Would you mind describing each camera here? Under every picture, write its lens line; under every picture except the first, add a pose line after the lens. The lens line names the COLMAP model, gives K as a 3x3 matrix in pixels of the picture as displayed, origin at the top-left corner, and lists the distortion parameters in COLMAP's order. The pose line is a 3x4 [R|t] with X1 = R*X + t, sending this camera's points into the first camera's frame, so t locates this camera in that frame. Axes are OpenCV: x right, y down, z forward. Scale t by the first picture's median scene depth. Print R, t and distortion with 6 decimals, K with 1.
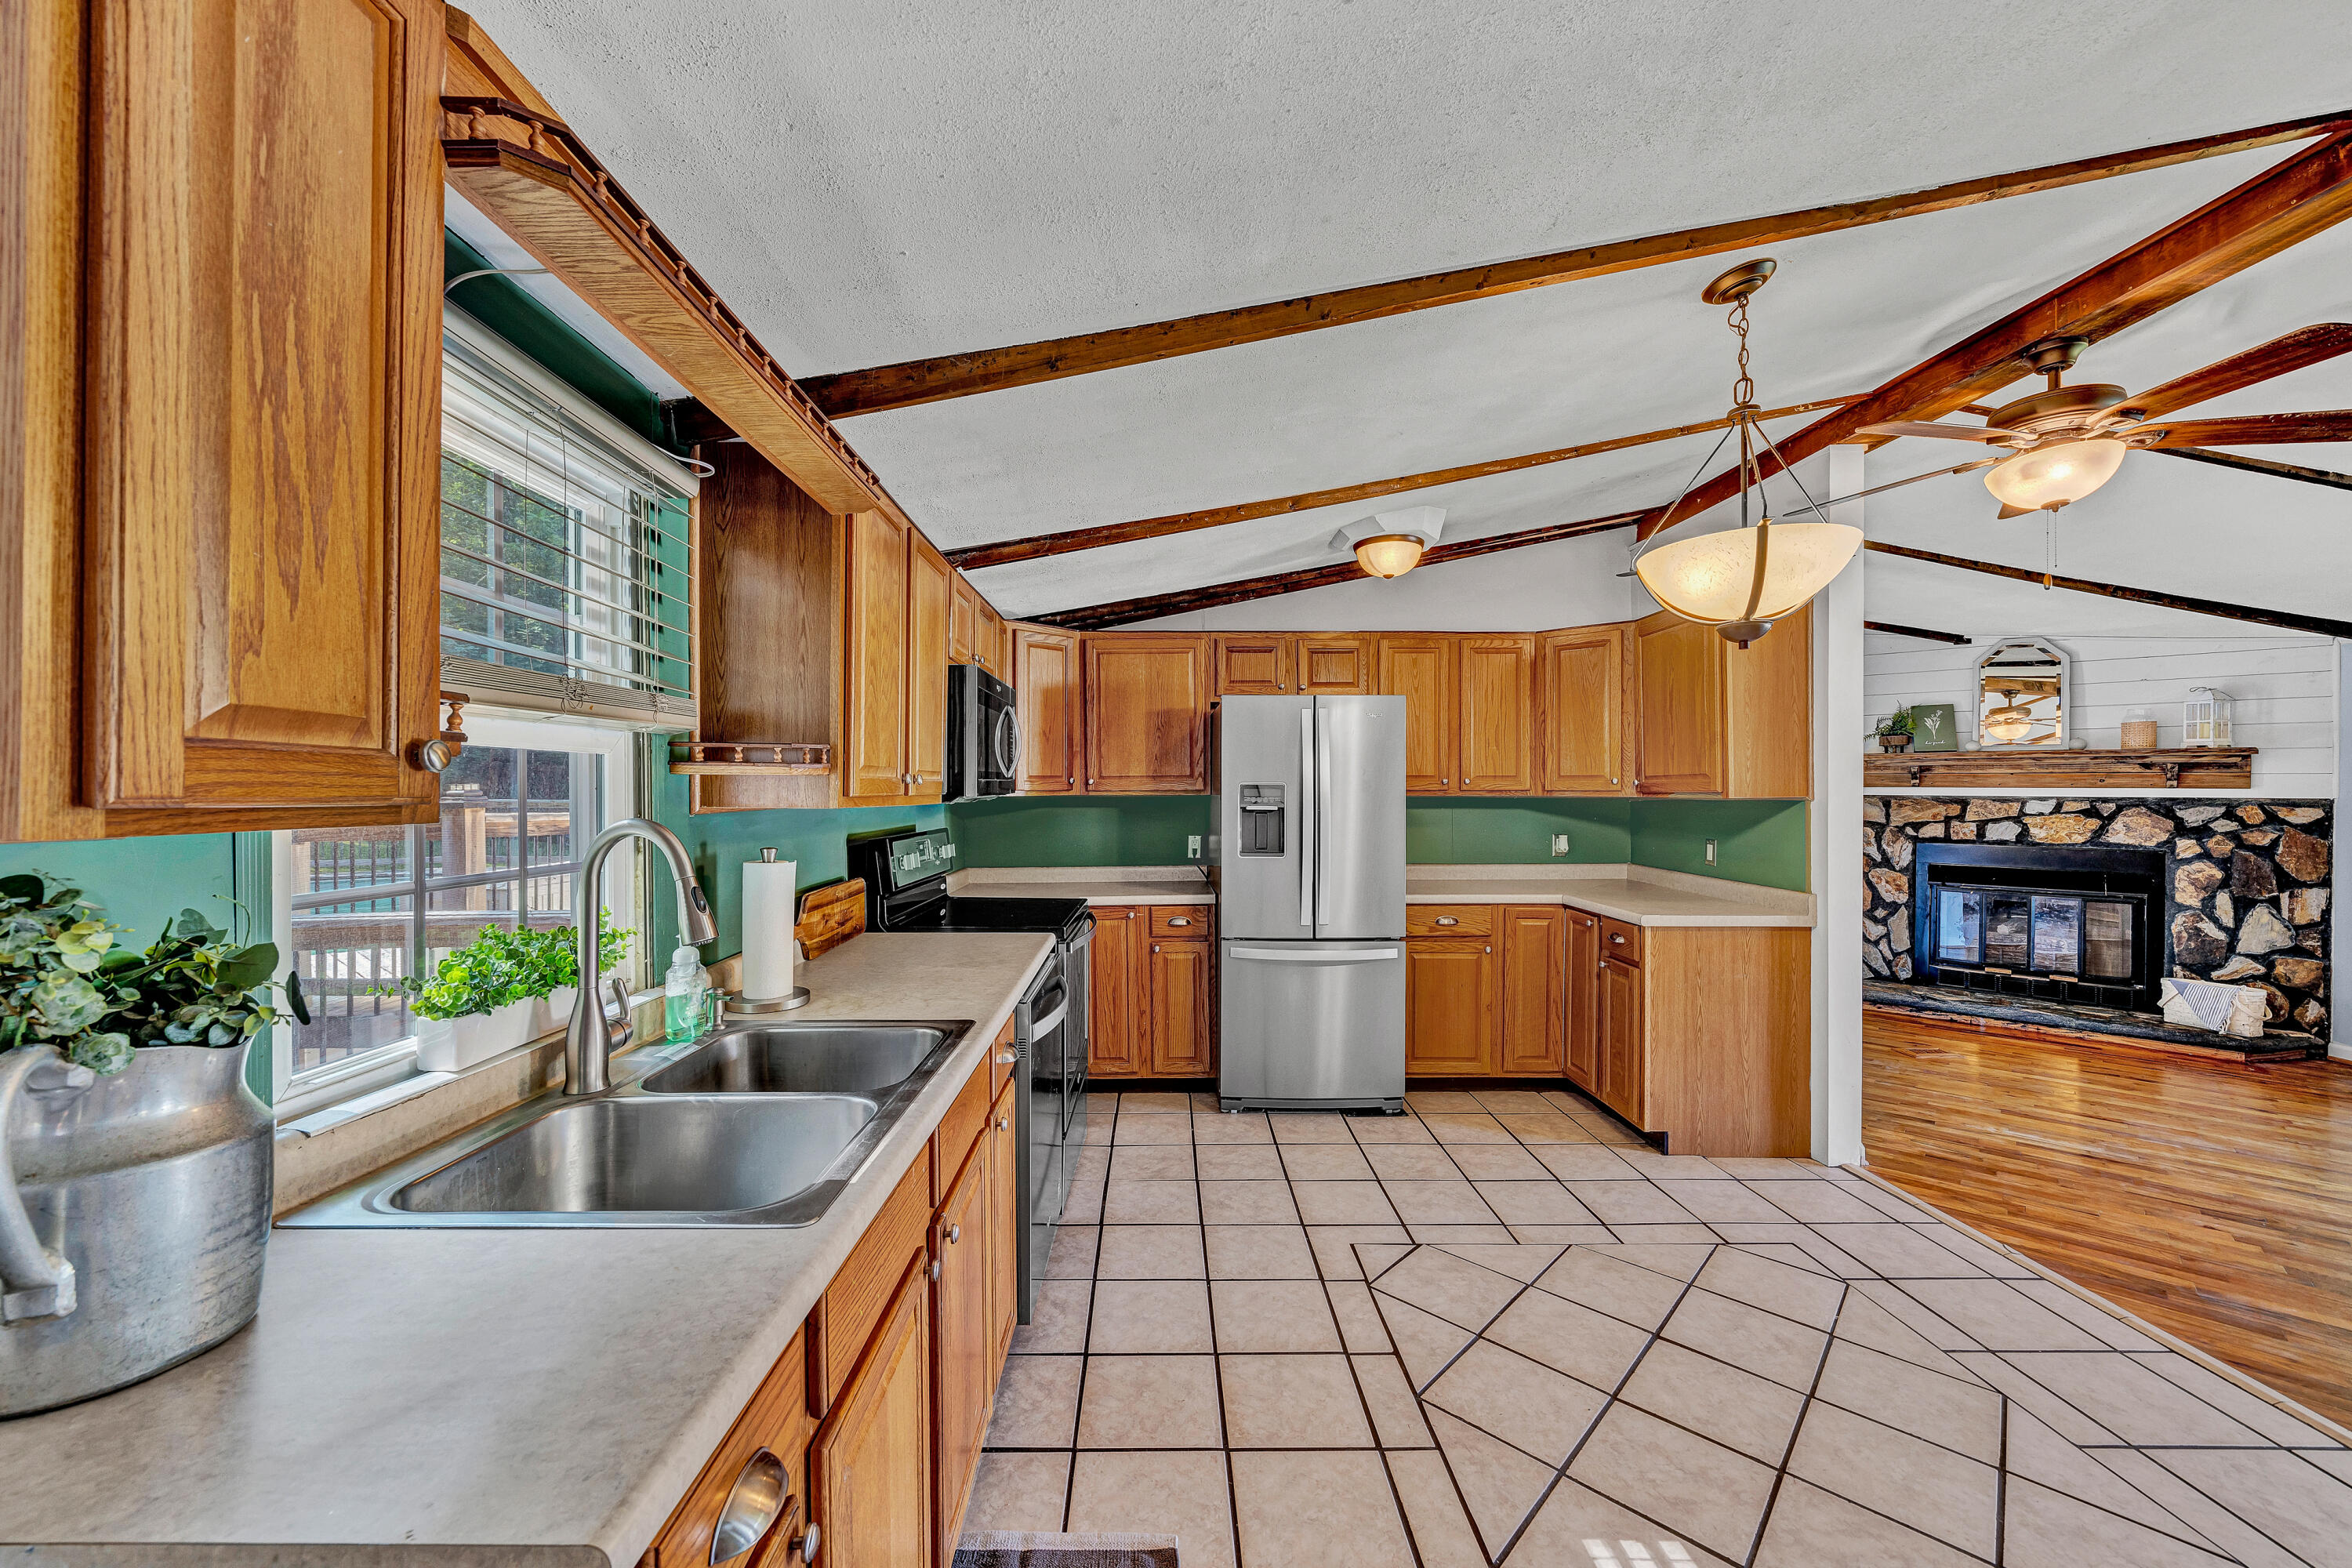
lens RADIAL K [[880.1, 0, 1167.8], [0, 880.1, 793.5], [0, 0, 1]] dist [-0.002132, 0.000142]
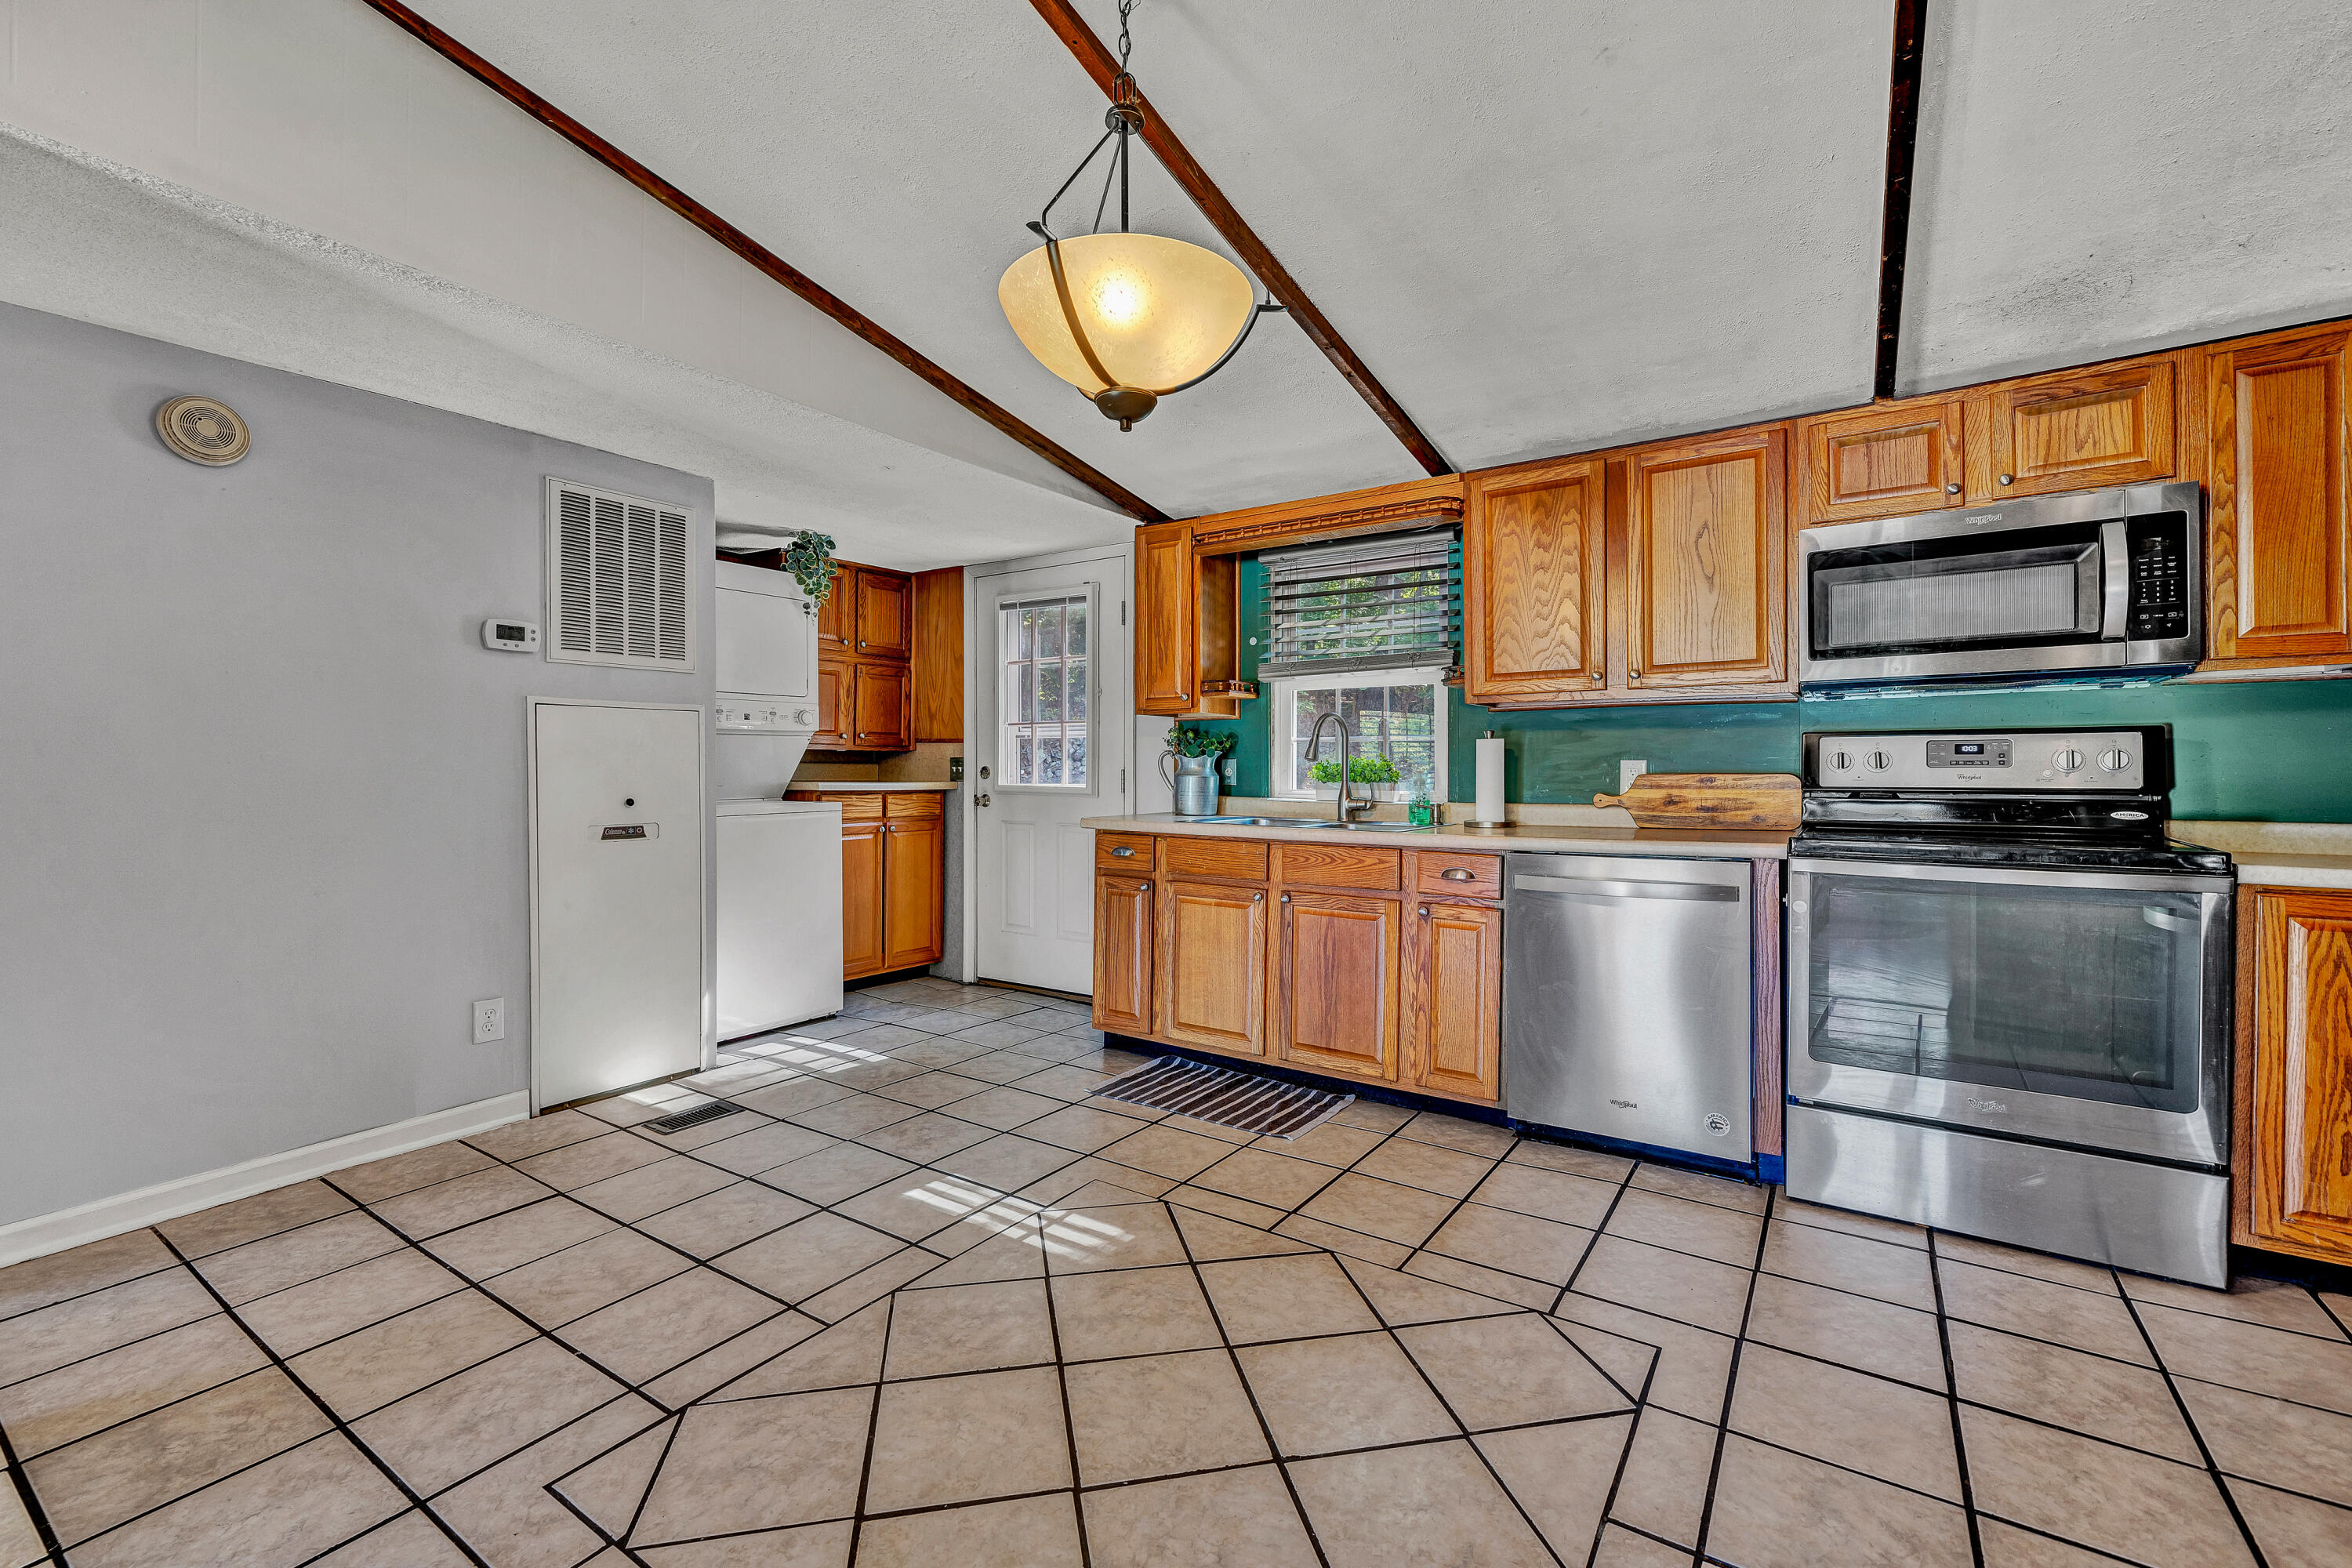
lens RADIAL K [[1015.5, 0, 1168.2], [0, 1015.5, 774.2], [0, 0, 1]] dist [0.002030, 0.000205]
pose [[-0.569901, 0.006911, -0.821685, 0.756955], [0.001918, 0.999973, 0.007080, 0.069384], [0.821711, 0.002459, -0.569899, 0.844133]]
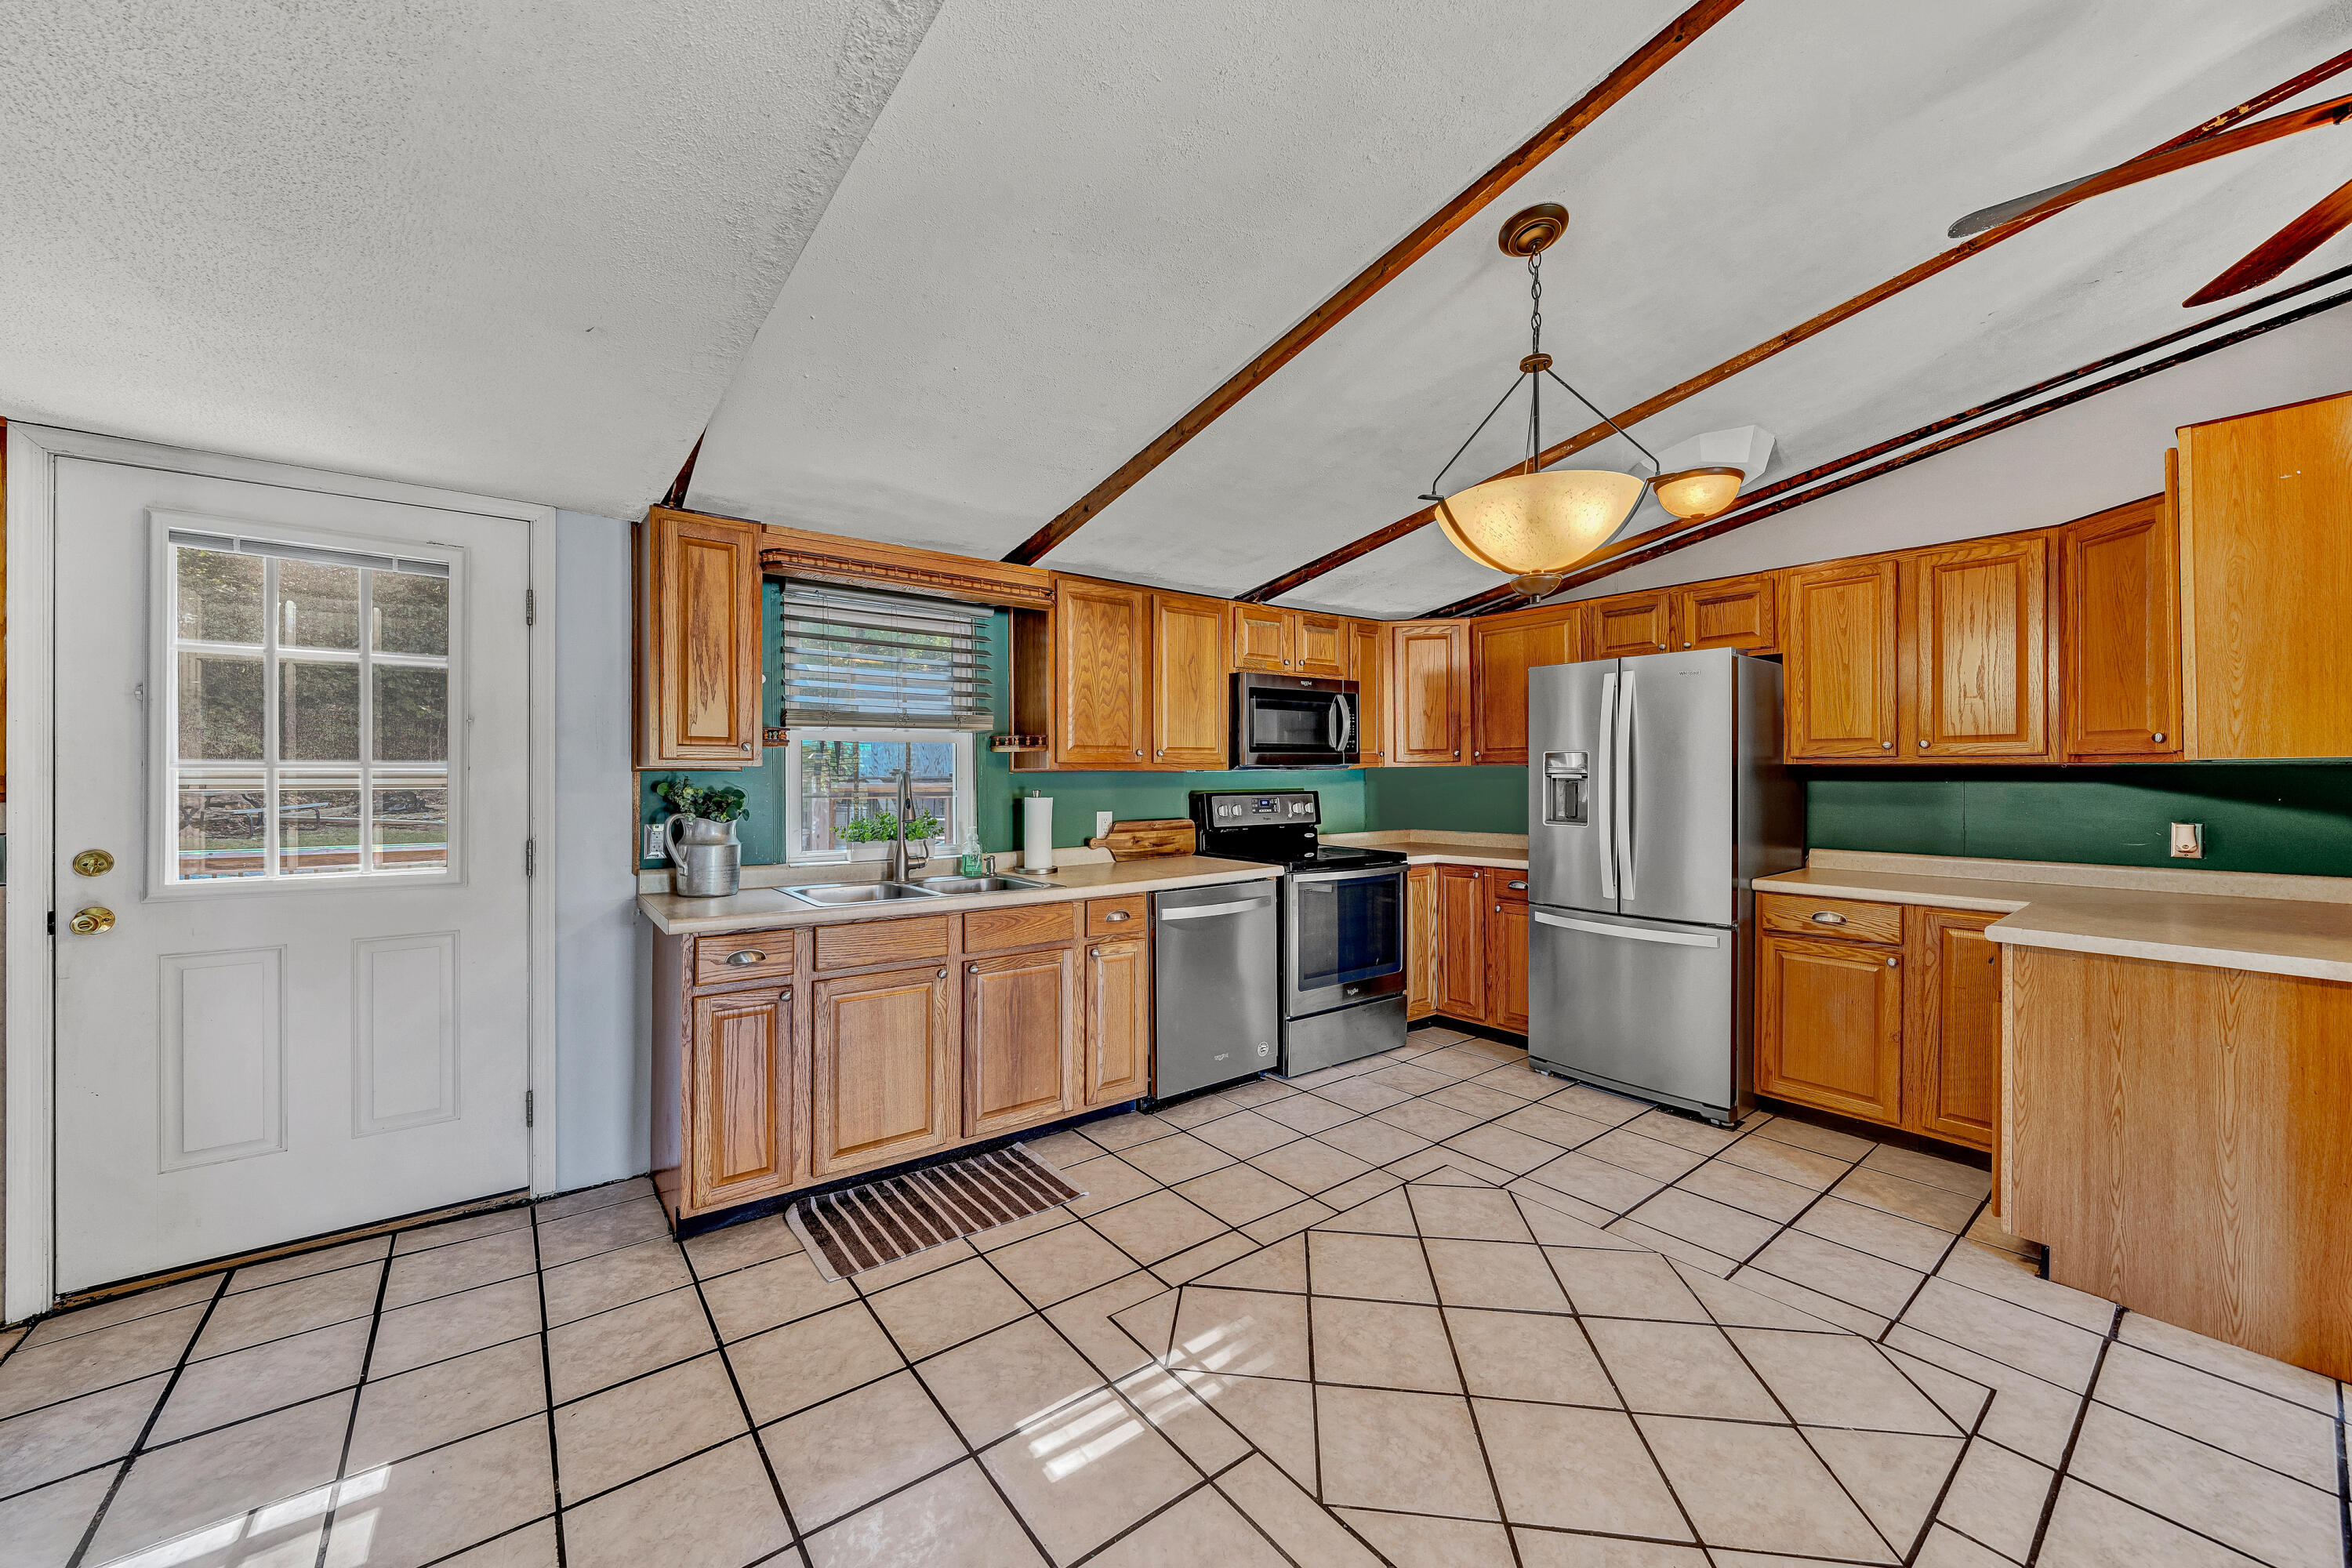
lens RADIAL K [[880.1, 0, 1184.5], [0, 880.1, 782.8], [0, 0, 1]] dist [-0.002132, 0.000142]
pose [[0.612824, 0.007452, -0.790184, 0.658220], [-0.000846, 0.999961, 0.008775, 0.015824], [0.790219, -0.004709, 0.612806, 0.045458]]
